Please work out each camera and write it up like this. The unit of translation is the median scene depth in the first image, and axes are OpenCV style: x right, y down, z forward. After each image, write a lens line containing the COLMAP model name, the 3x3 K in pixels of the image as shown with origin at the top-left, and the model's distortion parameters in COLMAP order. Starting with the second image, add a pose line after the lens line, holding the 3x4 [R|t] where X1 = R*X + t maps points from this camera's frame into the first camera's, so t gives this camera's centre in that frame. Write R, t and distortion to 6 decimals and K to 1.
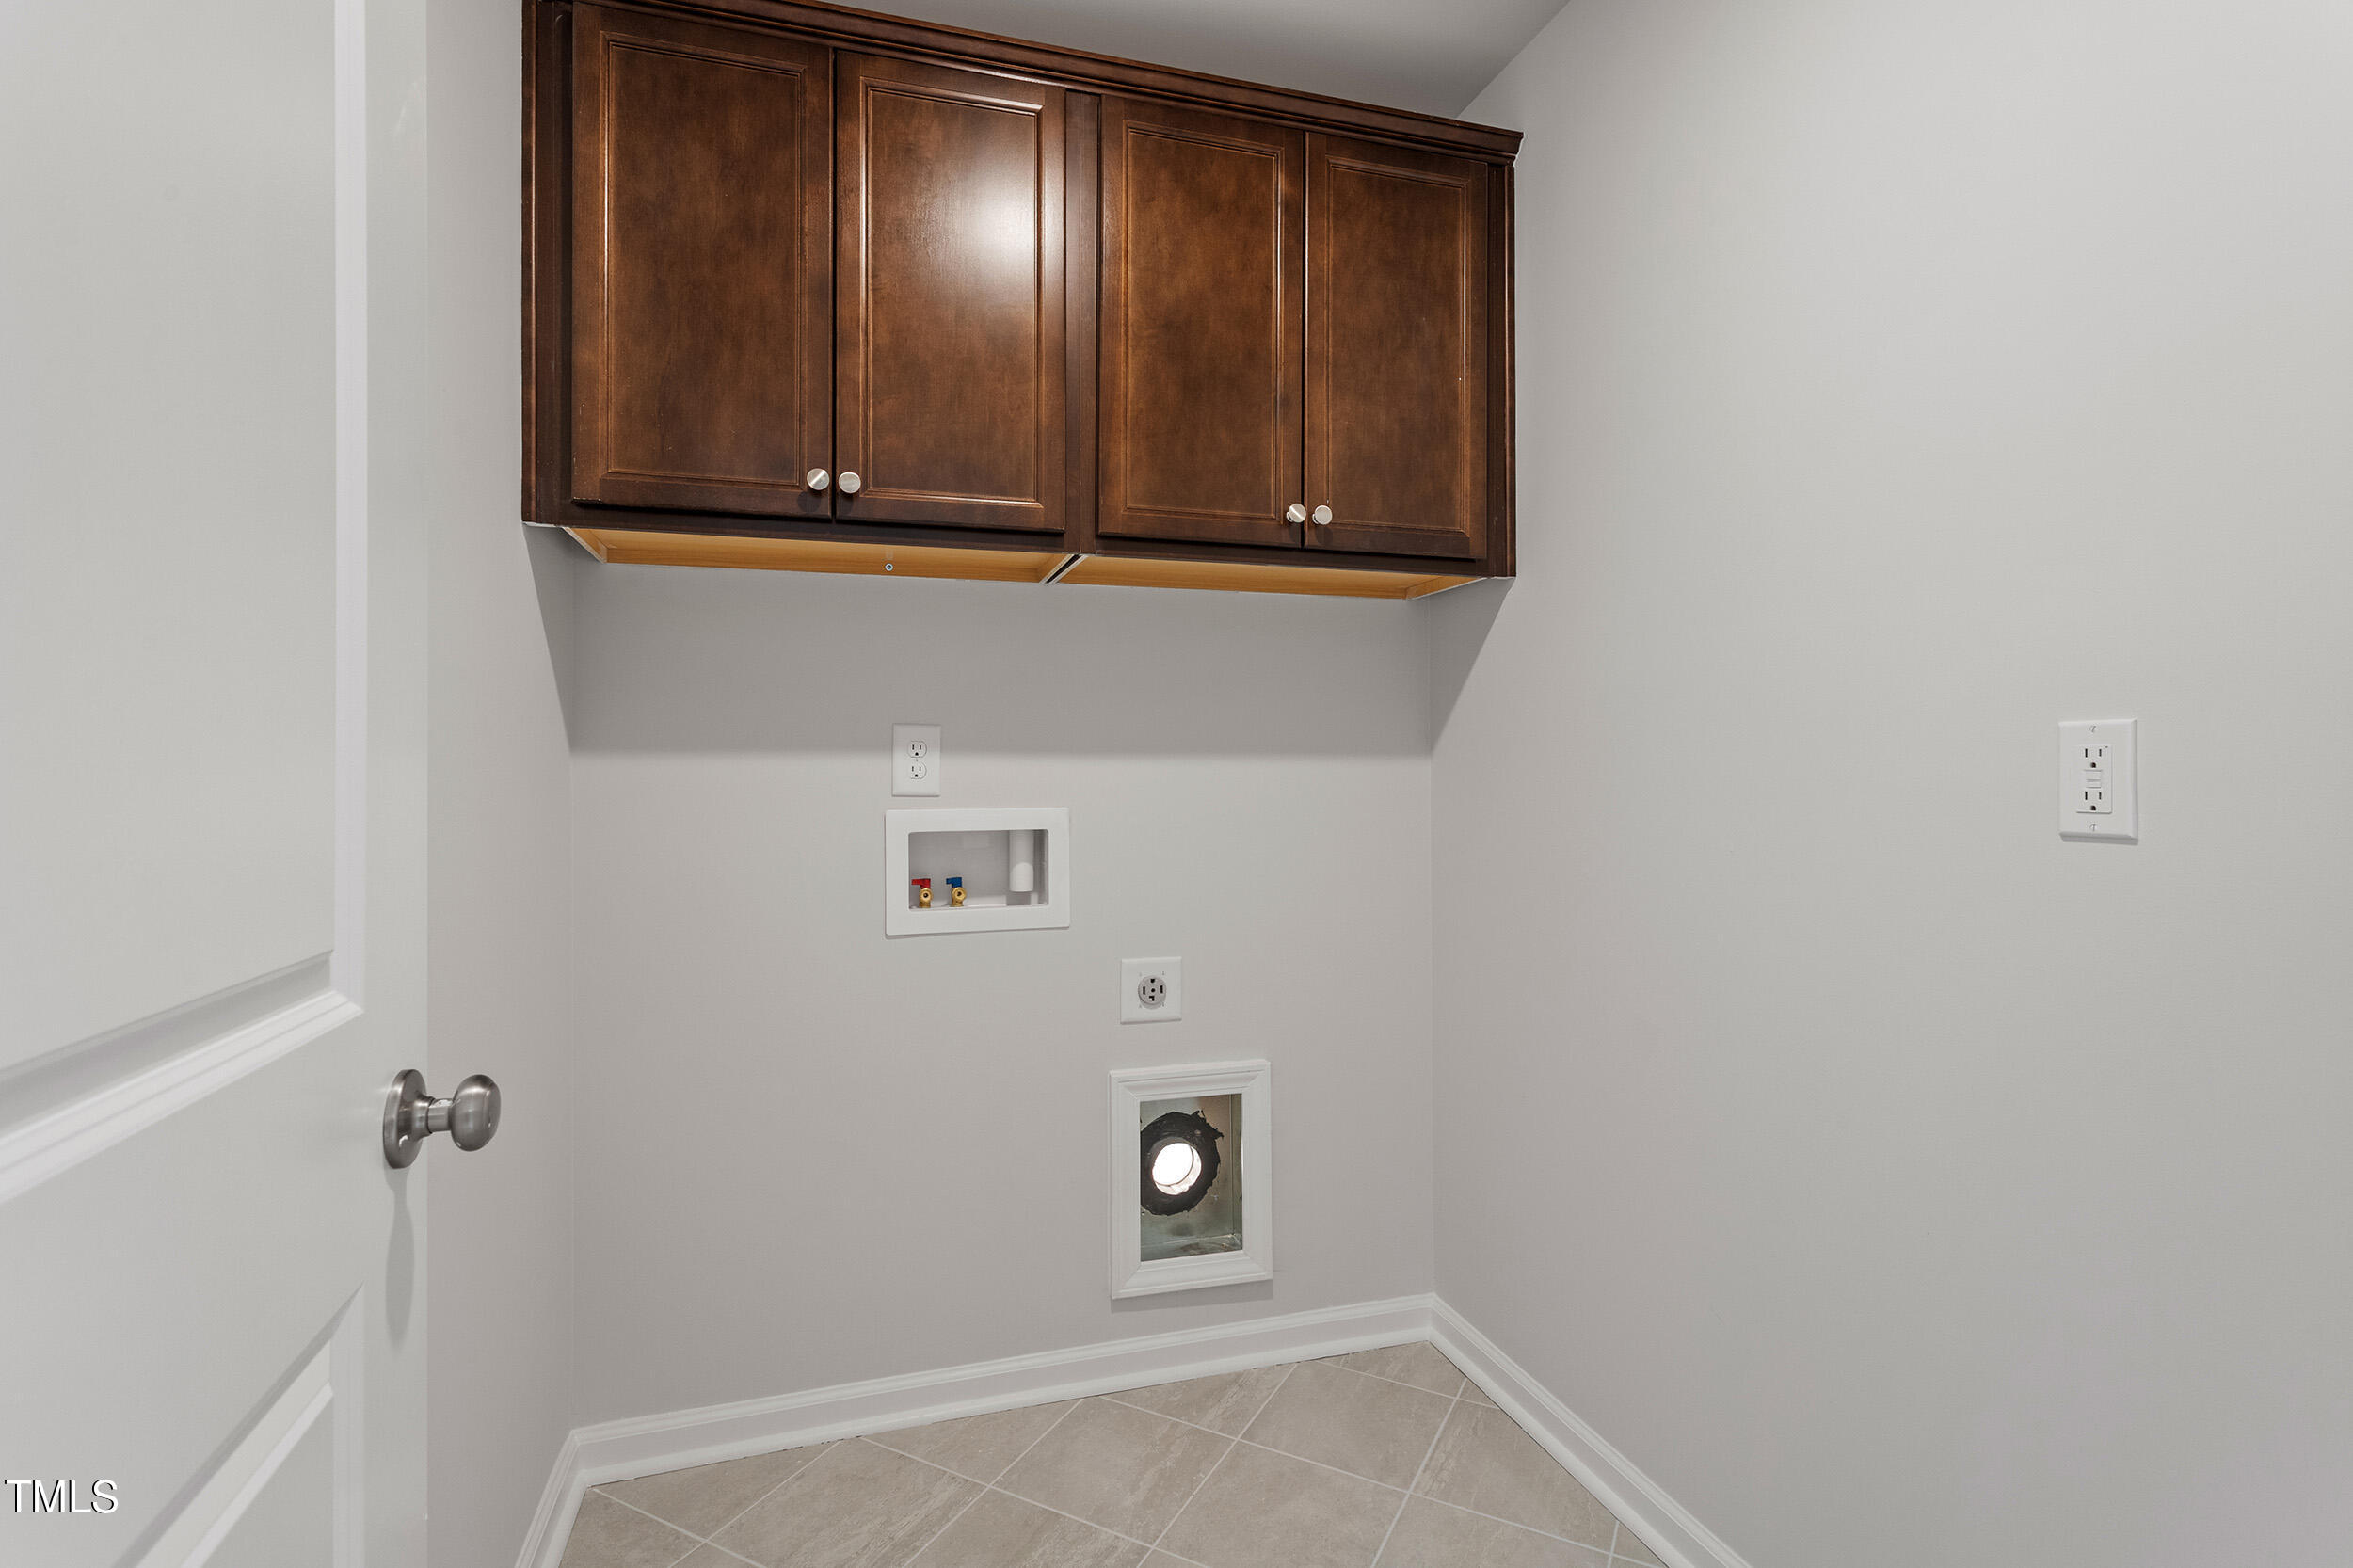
lens RADIAL K [[1115.3, 0, 1165.4], [0, 1115.3, 767.4], [0, 0, 1]] dist [-0.001665, 0.000451]
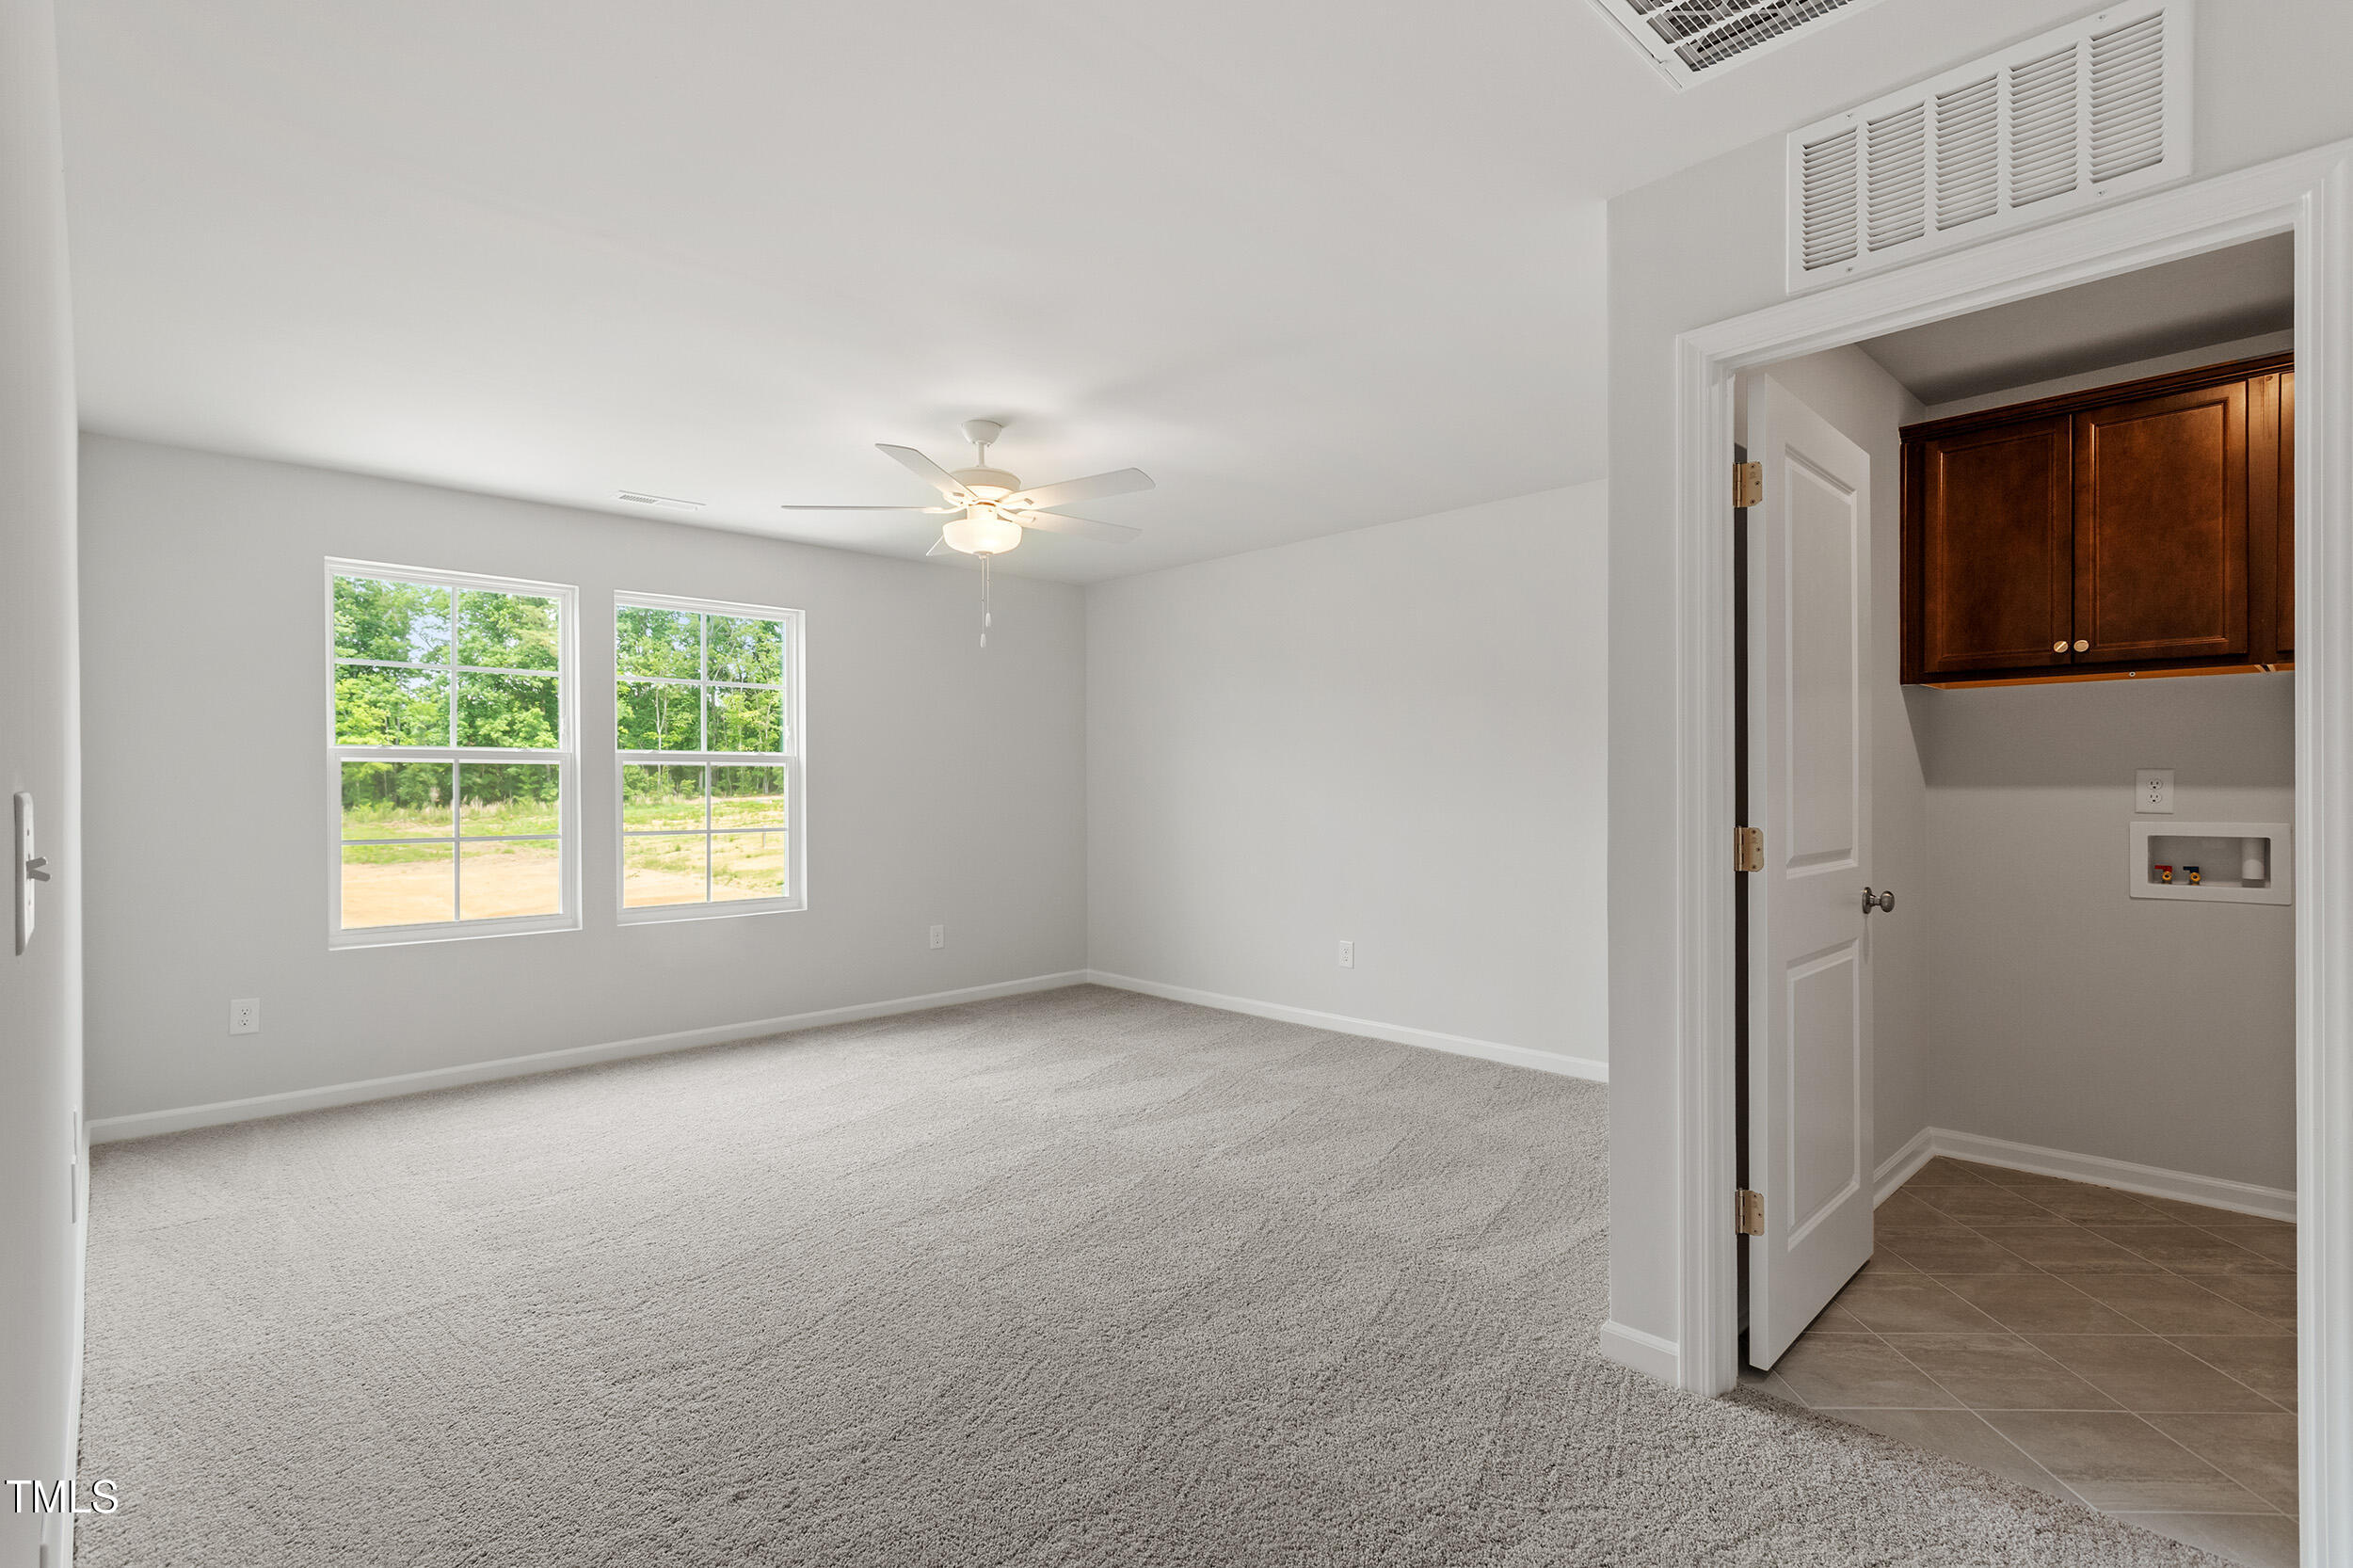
lens RADIAL K [[1115.3, 0, 1153.6], [0, 1115.3, 786.3], [0, 0, 1]] dist [-0.001665, 0.000451]
pose [[0.441436, 0.001008, -0.897292, 0.718081], [0.007705, 0.999958, 0.004914, -0.039753], [0.897260, -0.009083, 0.441410, -1.247309]]
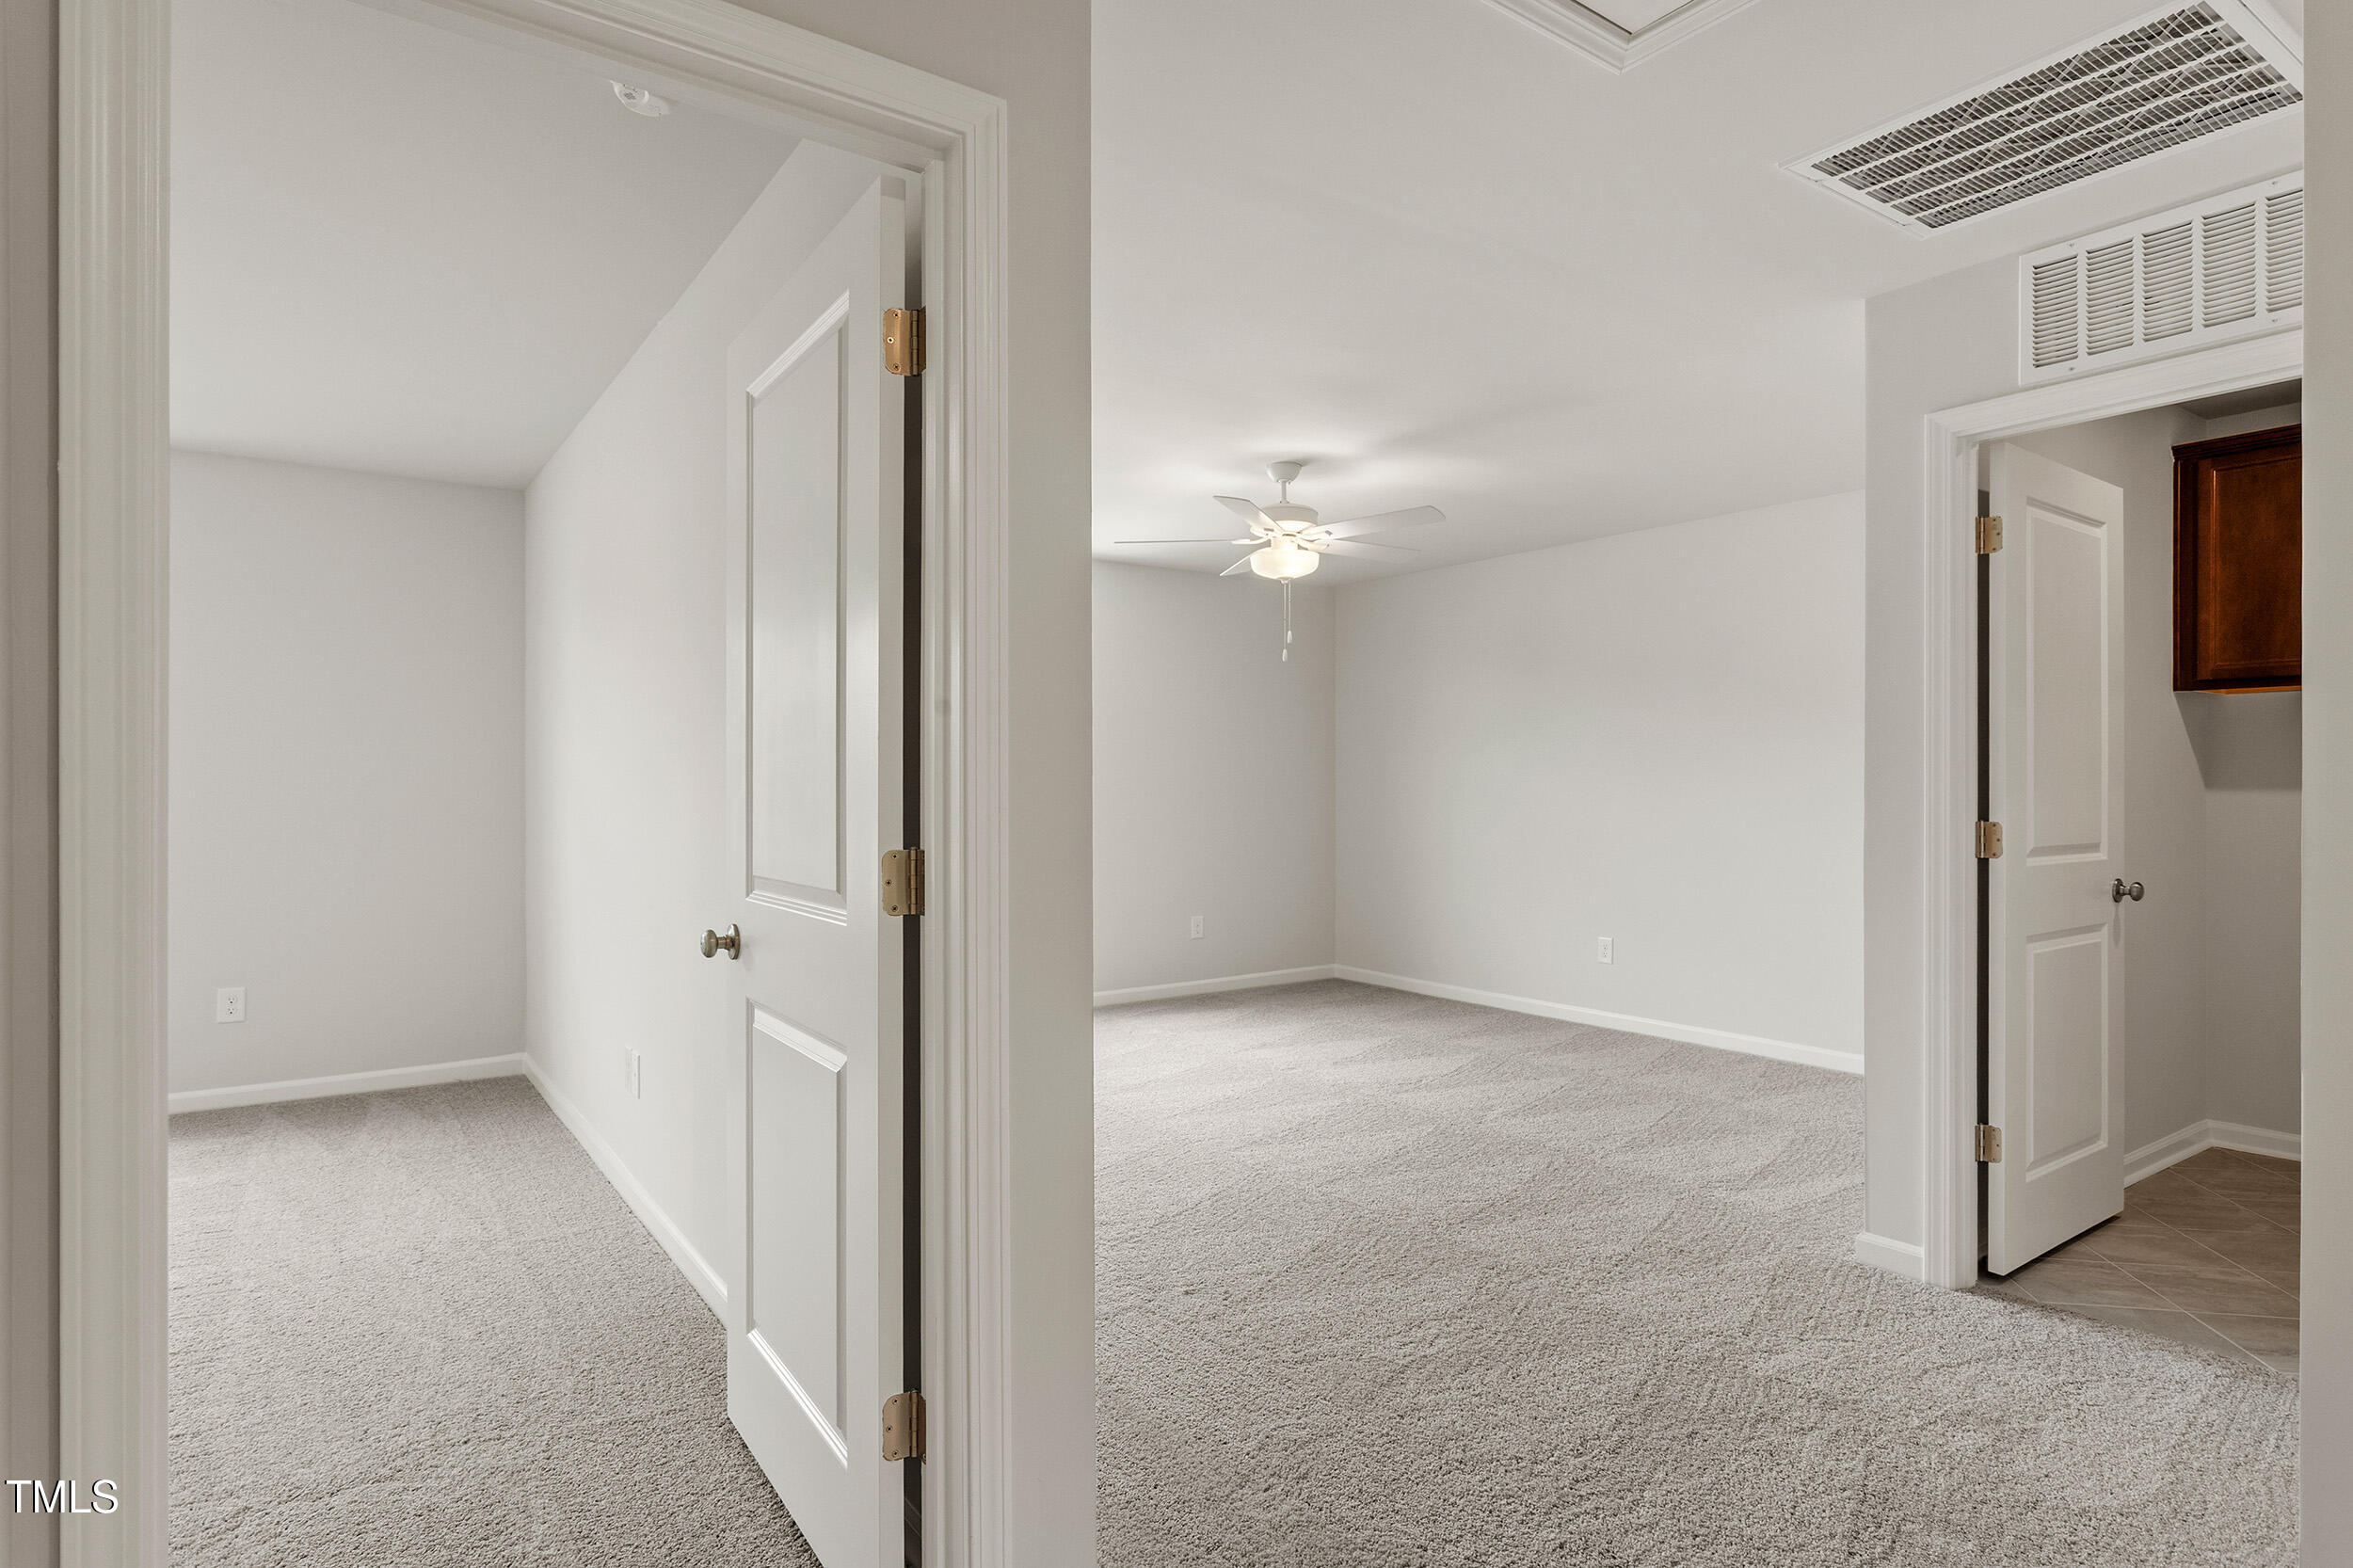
lens RADIAL K [[1258.3, 0, 1159.9], [0, 1258.3, 783.3], [0, 0, 1]] dist [-0.003134, 0.001021]
pose [[0.306452, 0.001918, -0.951884, 1.201391], [0.002900, 0.999991, 0.002948, -0.041601], [0.951882, -0.003664, 0.306443, -1.718016]]
